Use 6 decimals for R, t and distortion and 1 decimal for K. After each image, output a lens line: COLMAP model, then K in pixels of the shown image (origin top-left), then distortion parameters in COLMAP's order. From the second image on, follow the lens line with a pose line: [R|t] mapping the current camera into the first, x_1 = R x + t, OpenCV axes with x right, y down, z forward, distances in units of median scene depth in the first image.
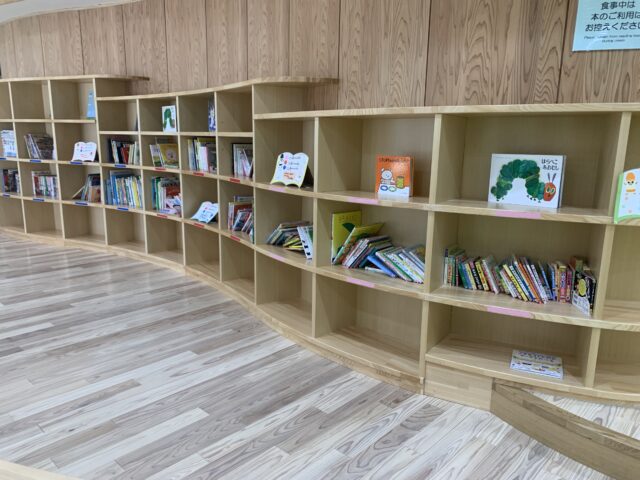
lens RADIAL K [[486.8, 0, 320.7], [0, 486.8, 242.3], [0, 0, 1]] dist [0.003357, -0.000560]
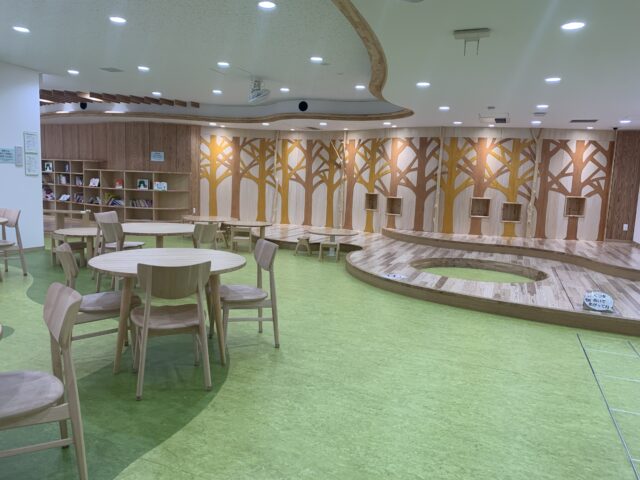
lens RADIAL K [[486.8, 0, 320.8], [0, 486.8, 237.5], [0, 0, 1]] dist [0.003357, -0.000560]
pose [[0.930030, -0.025657, 0.366586, 0.183156], [0.053489, 0.996387, -0.065965, 0.642147], [-0.363570, 0.080958, 0.928043, -3.253904]]
